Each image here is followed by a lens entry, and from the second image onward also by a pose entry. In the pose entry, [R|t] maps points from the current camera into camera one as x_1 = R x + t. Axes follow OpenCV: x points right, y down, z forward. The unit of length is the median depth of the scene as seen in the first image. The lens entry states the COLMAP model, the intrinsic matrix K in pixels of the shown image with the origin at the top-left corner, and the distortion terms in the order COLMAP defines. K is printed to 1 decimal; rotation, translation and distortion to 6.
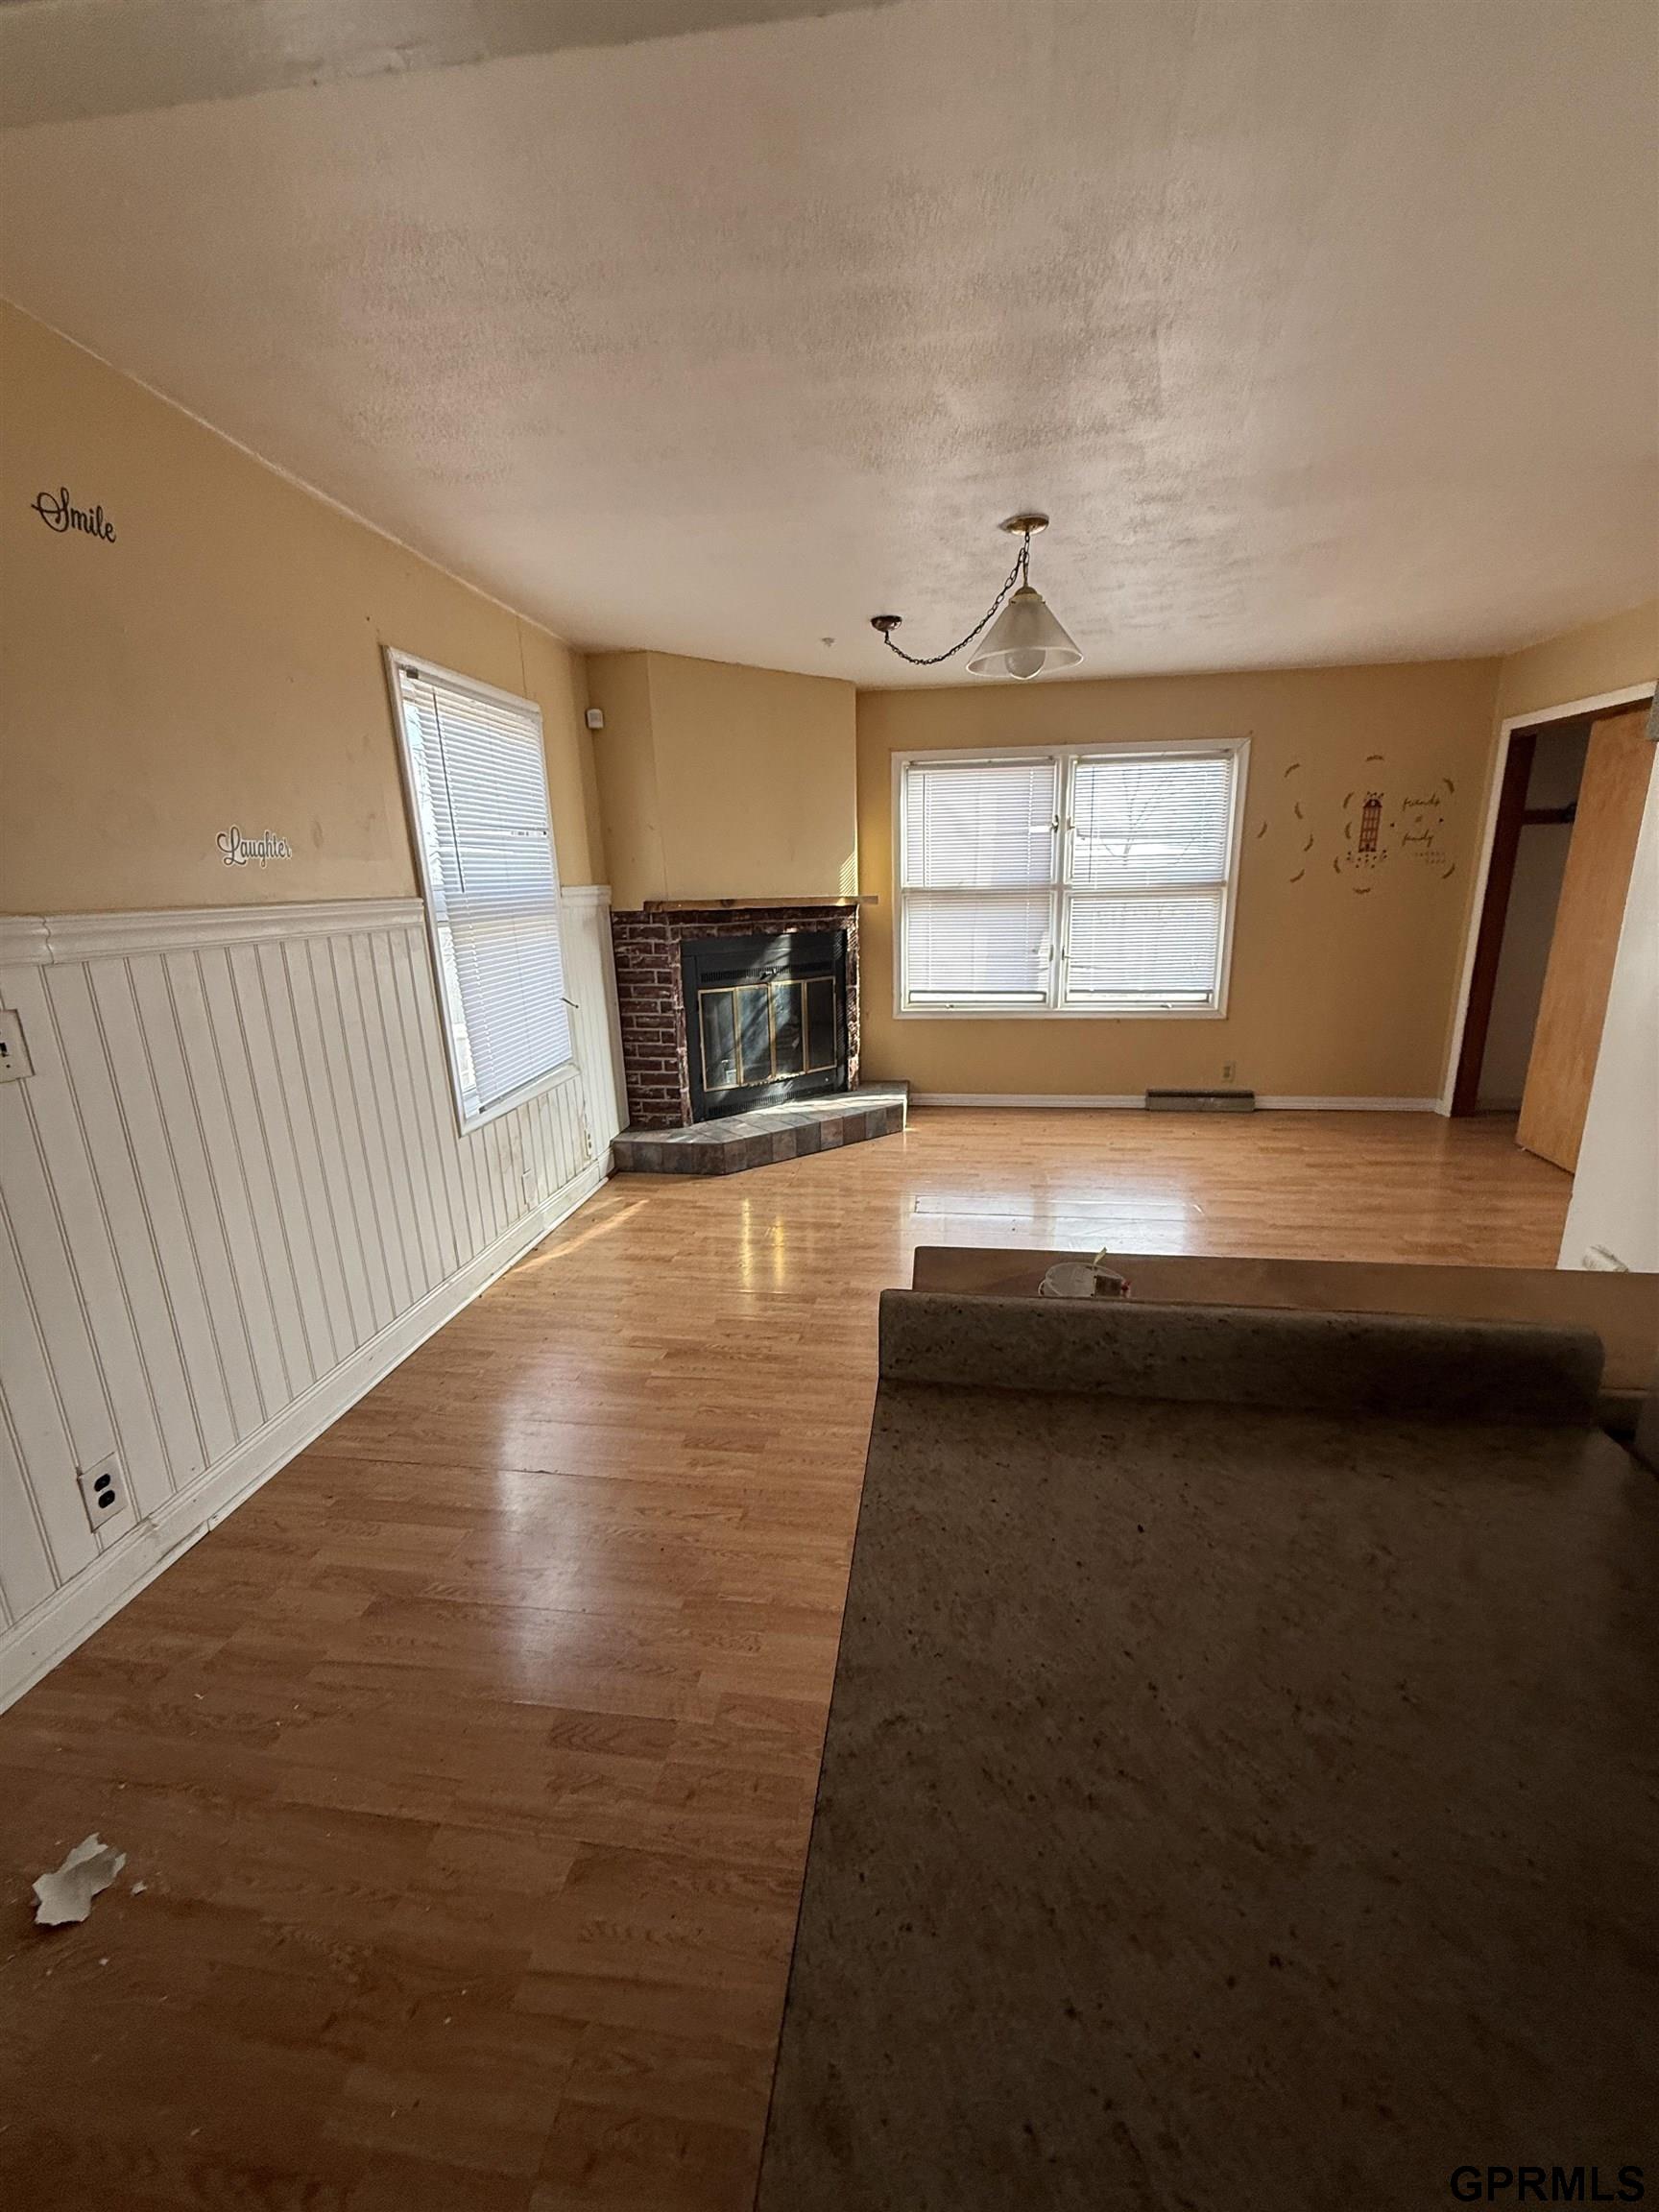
lens RADIAL K [[878.9, 0, 829.1], [0, 878.9, 1113.3], [0, 0, 1]] dist [0.001936, 0.000097]
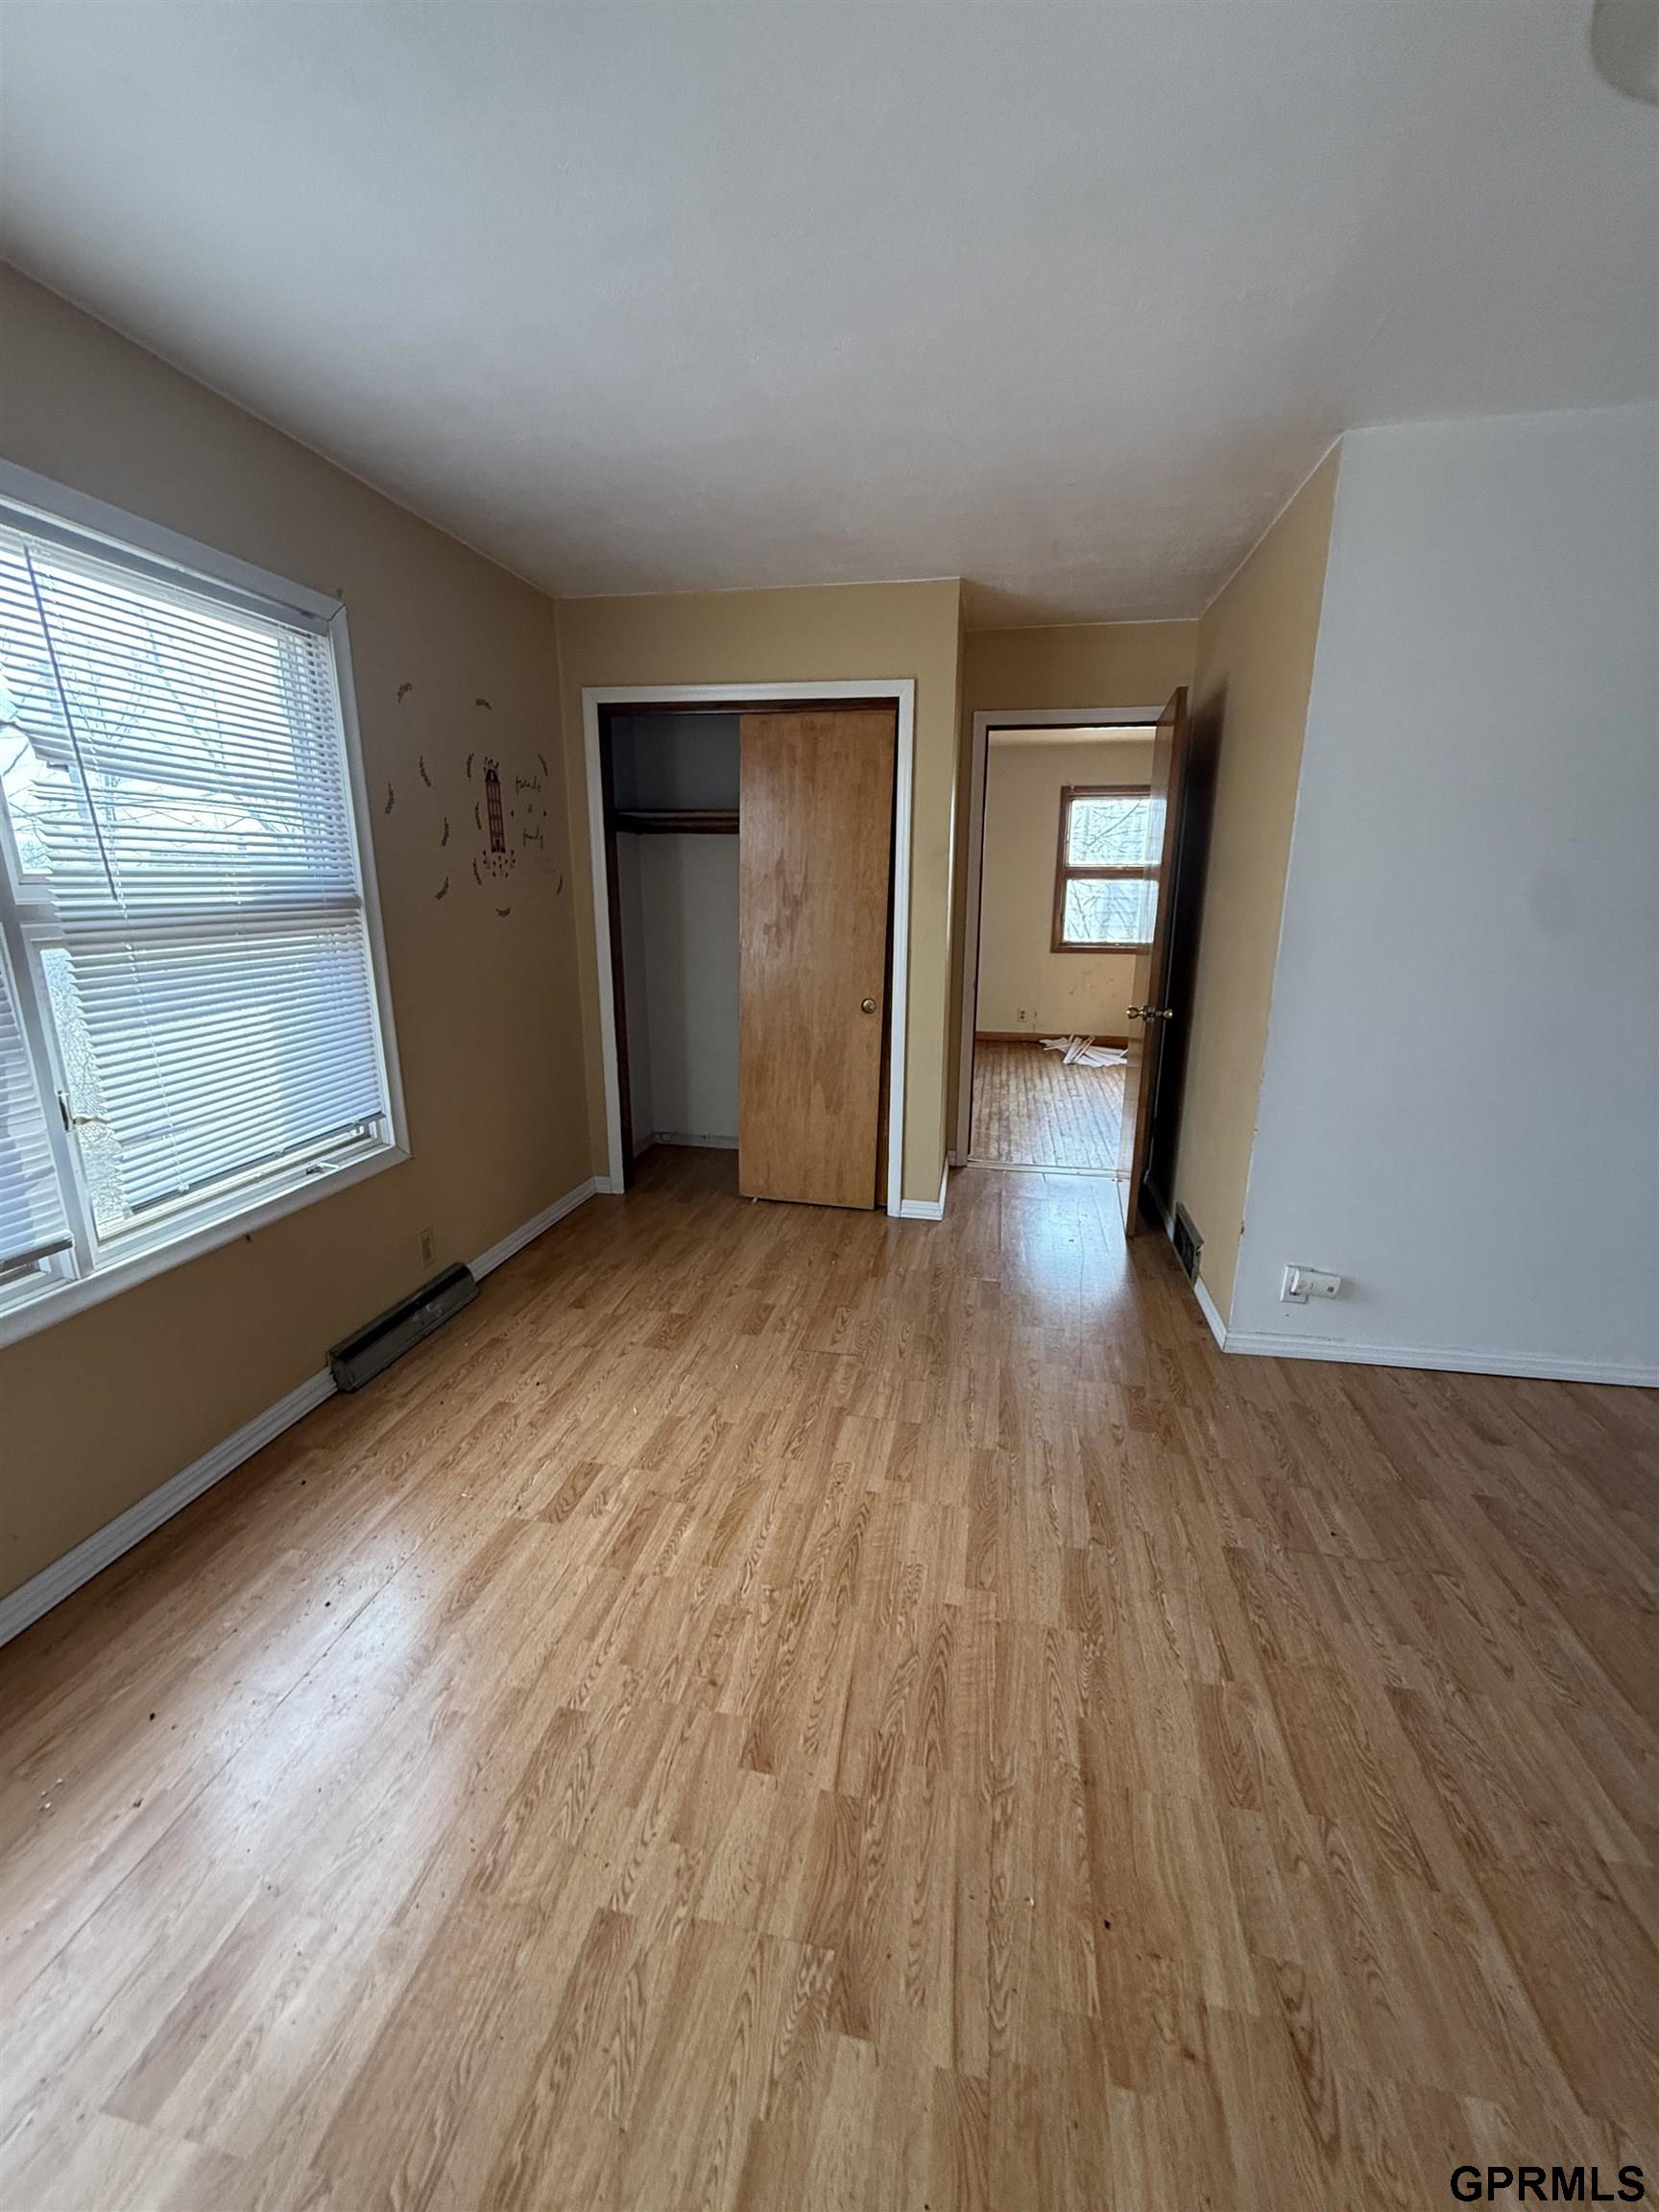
lens RADIAL K [[878.9, 0, 828.2], [0, 878.9, 1099.3], [0, 0, 1]] dist [0.001936, 0.000097]
pose [[0.055796, -0.223293, 0.973153, -0.040366], [0.248989, 0.946990, 0.203014, -0.197344], [-0.966898, 0.230977, 0.108436, 0.741833]]
